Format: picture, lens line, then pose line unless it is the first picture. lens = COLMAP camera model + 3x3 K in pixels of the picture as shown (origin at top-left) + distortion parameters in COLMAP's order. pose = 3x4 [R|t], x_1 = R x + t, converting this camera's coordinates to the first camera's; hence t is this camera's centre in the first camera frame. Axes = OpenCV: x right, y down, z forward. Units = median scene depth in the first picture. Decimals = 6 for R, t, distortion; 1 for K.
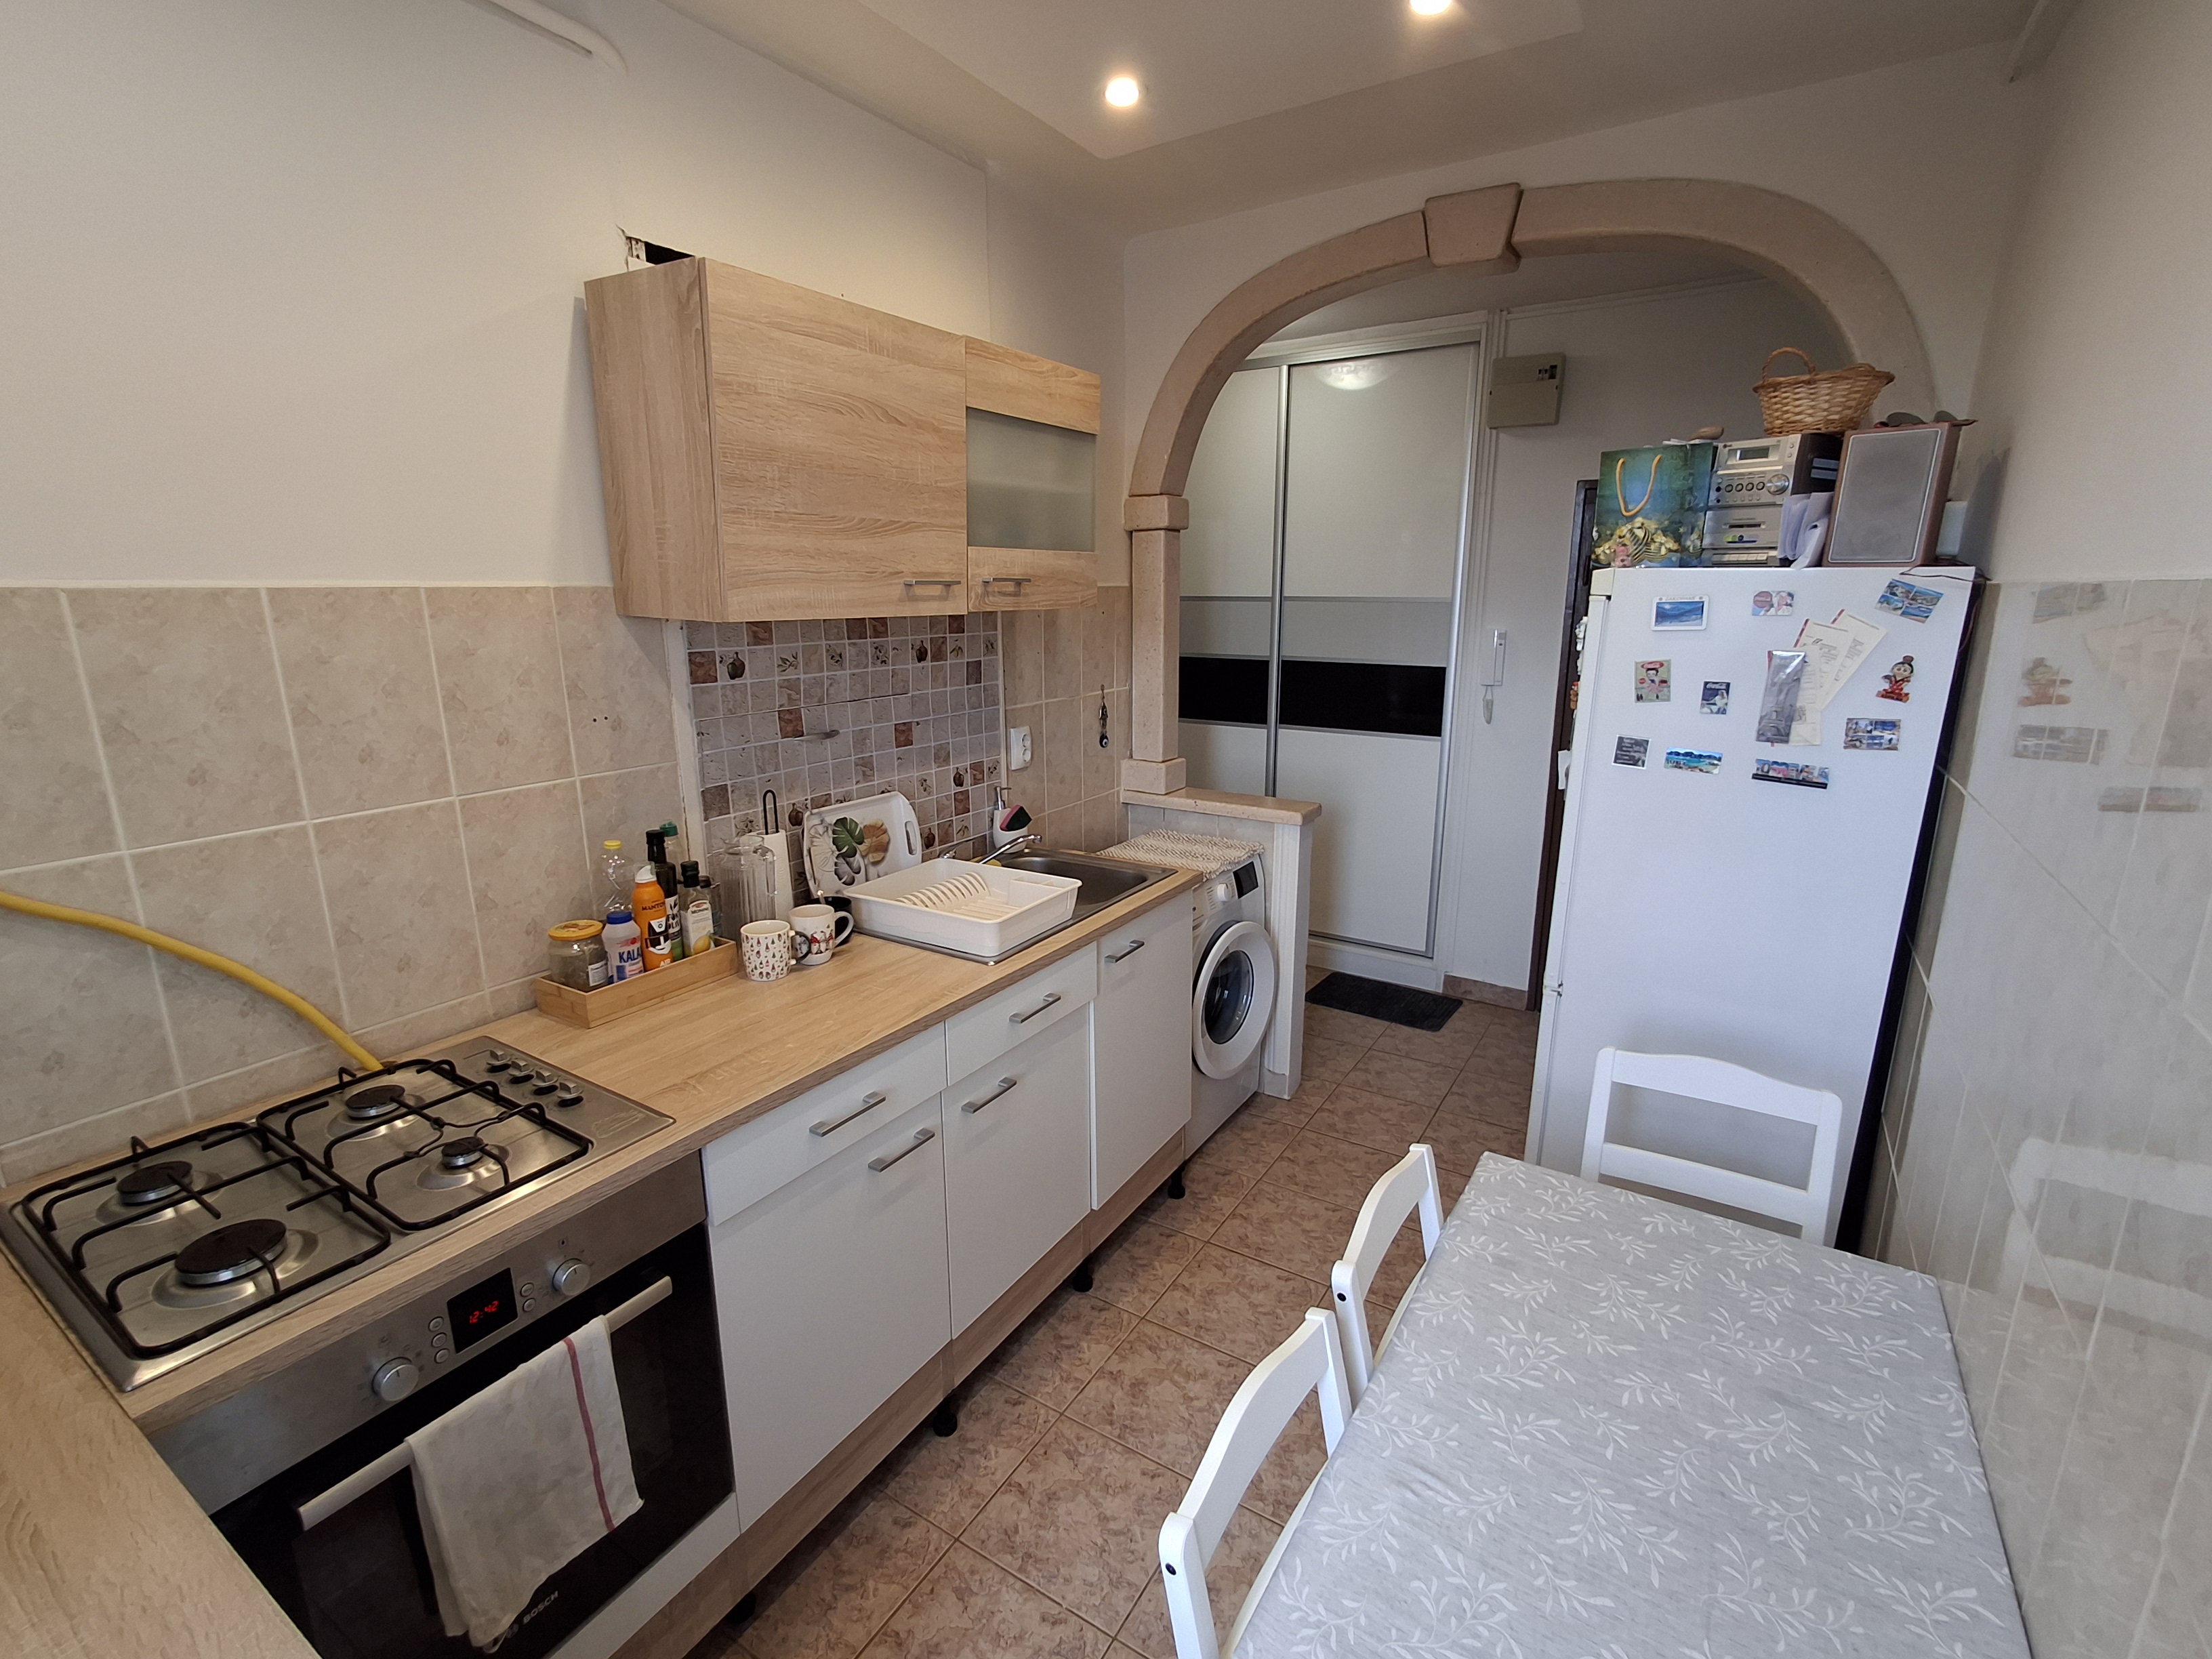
lens RADIAL K [[1011.8, 0, 1111.4], [0, 1011.8, 837.4], [0, 0, 1]] dist [0.002434, 0.008572]
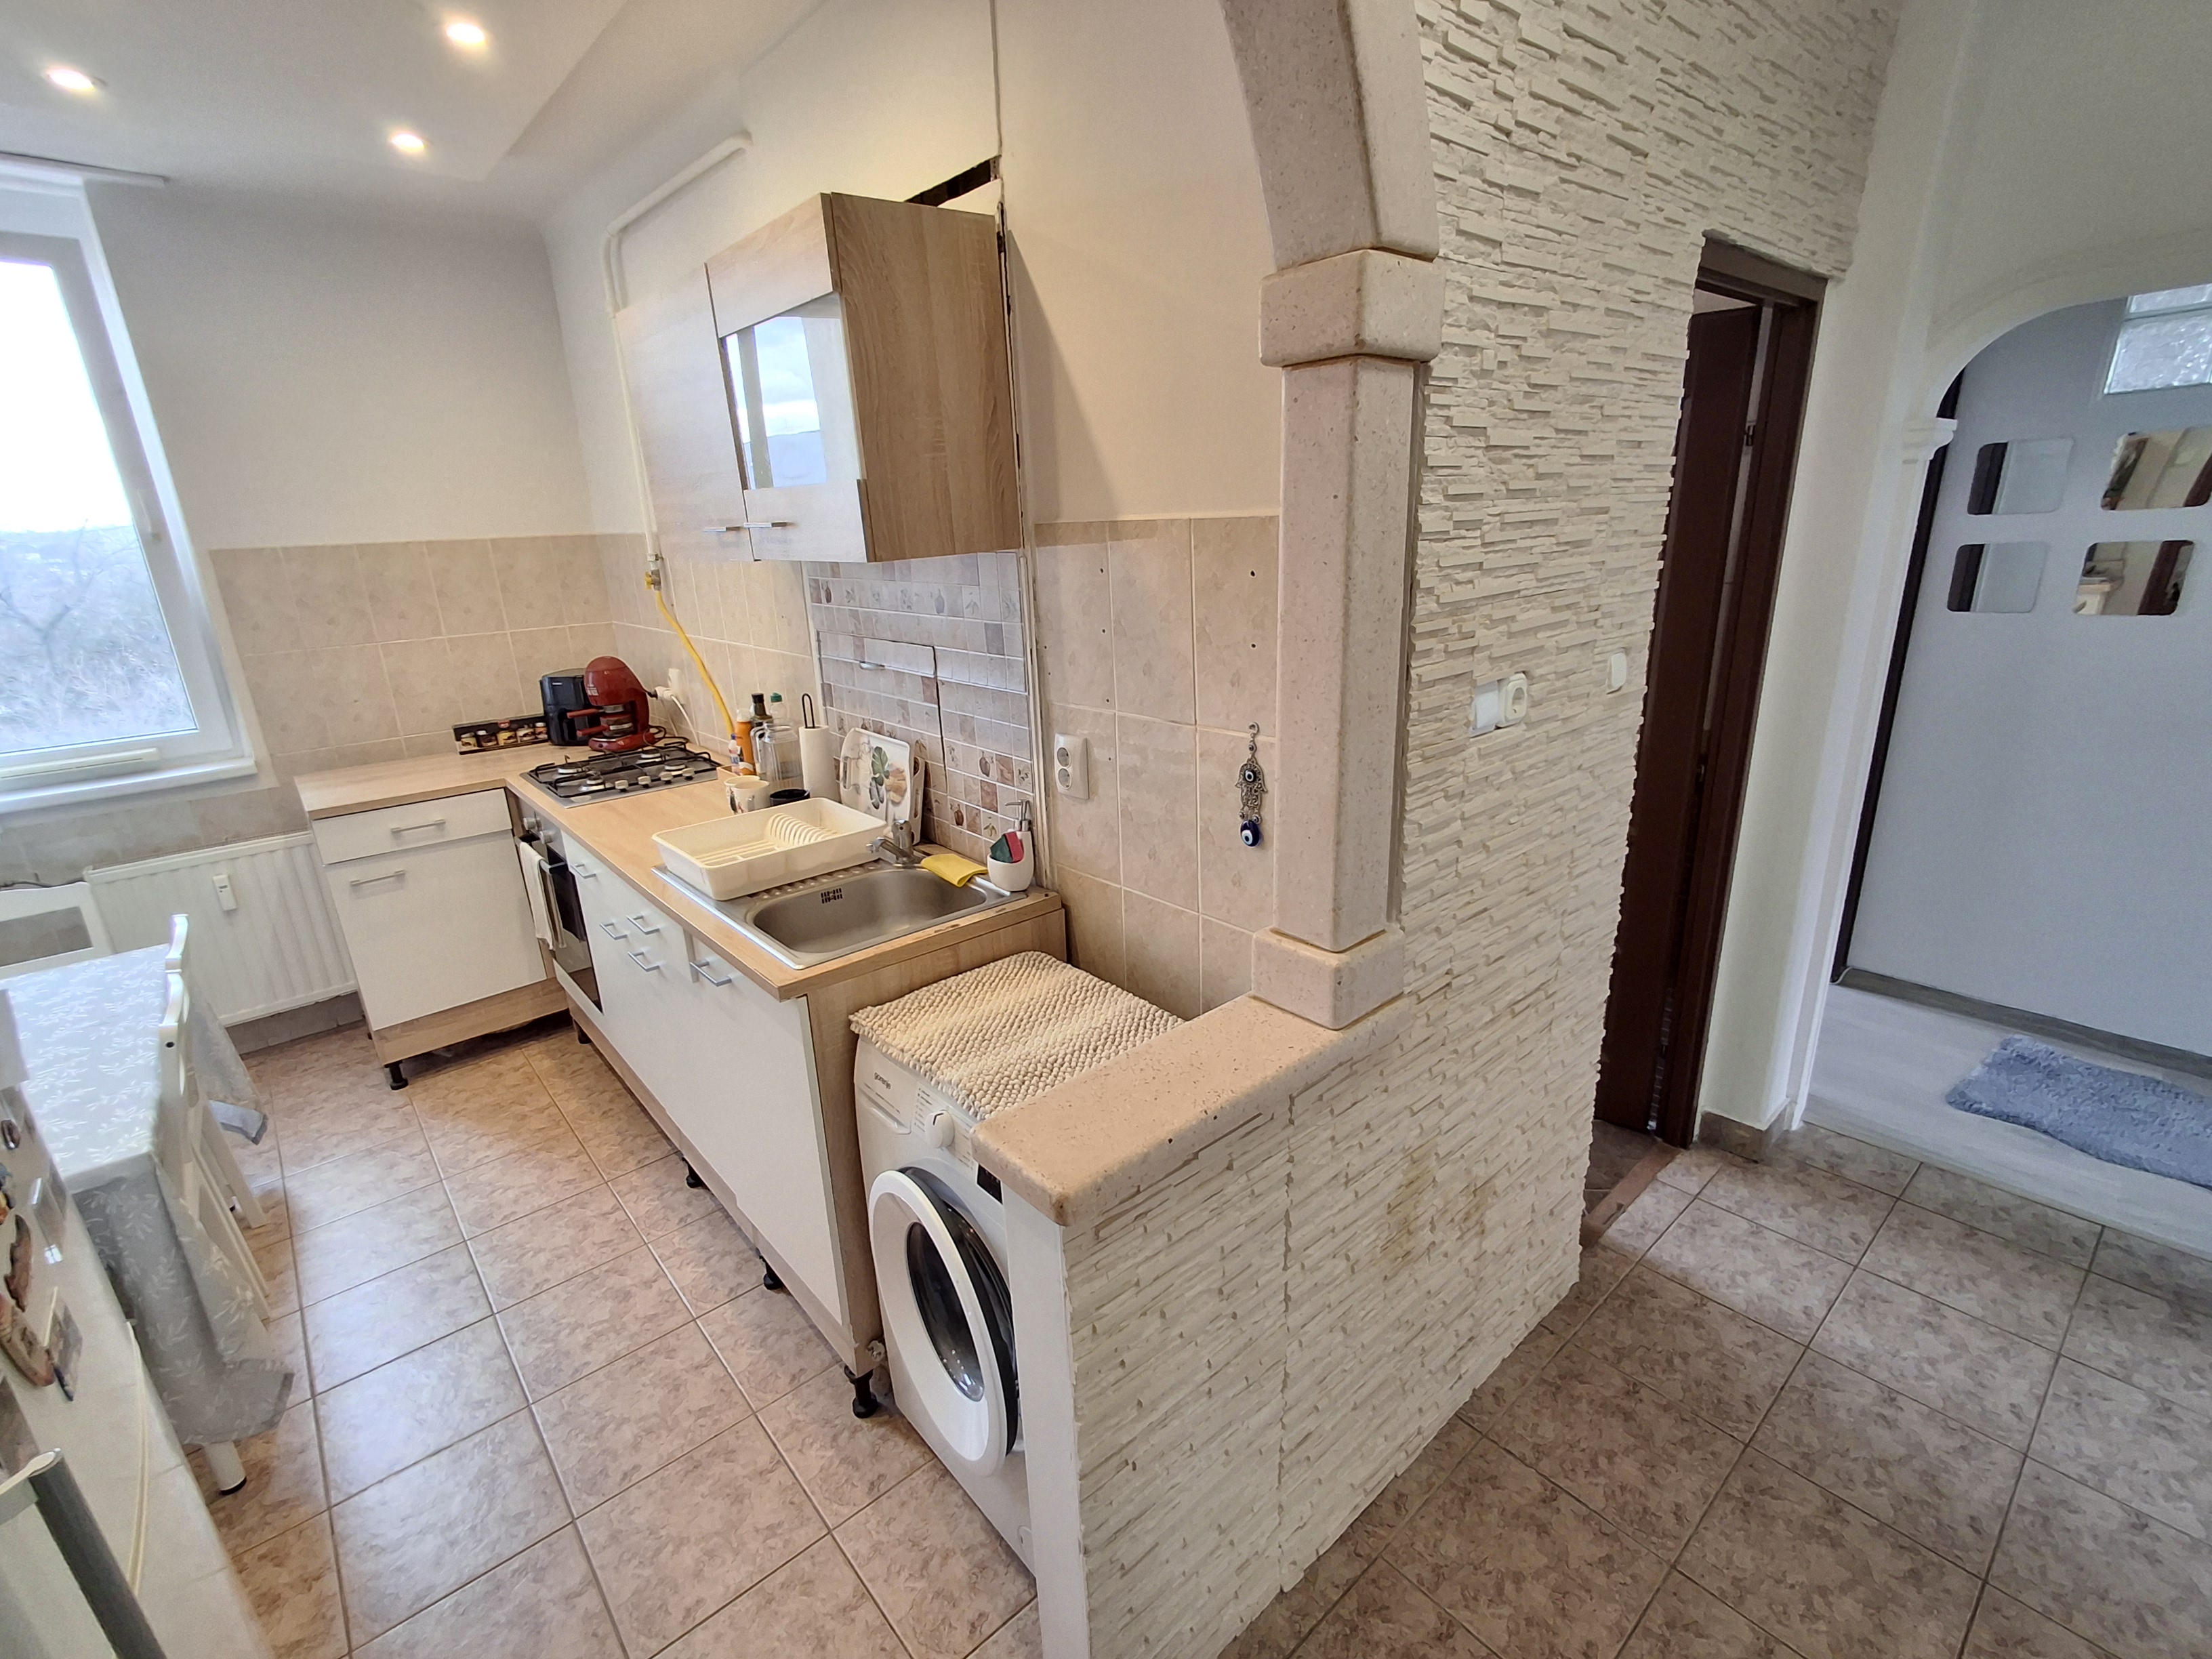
lens RADIAL K [[1011.8, 0, 1111.4], [0, 1011.8, 837.4], [0, 0, 1]] dist [0.002434, 0.008572]
pose [[-0.297895, 0.294414, -0.908063, 0.568398], [-0.202672, 0.910059, 0.361548, -0.317250], [0.932836, 0.291743, -0.211432, 1.275140]]
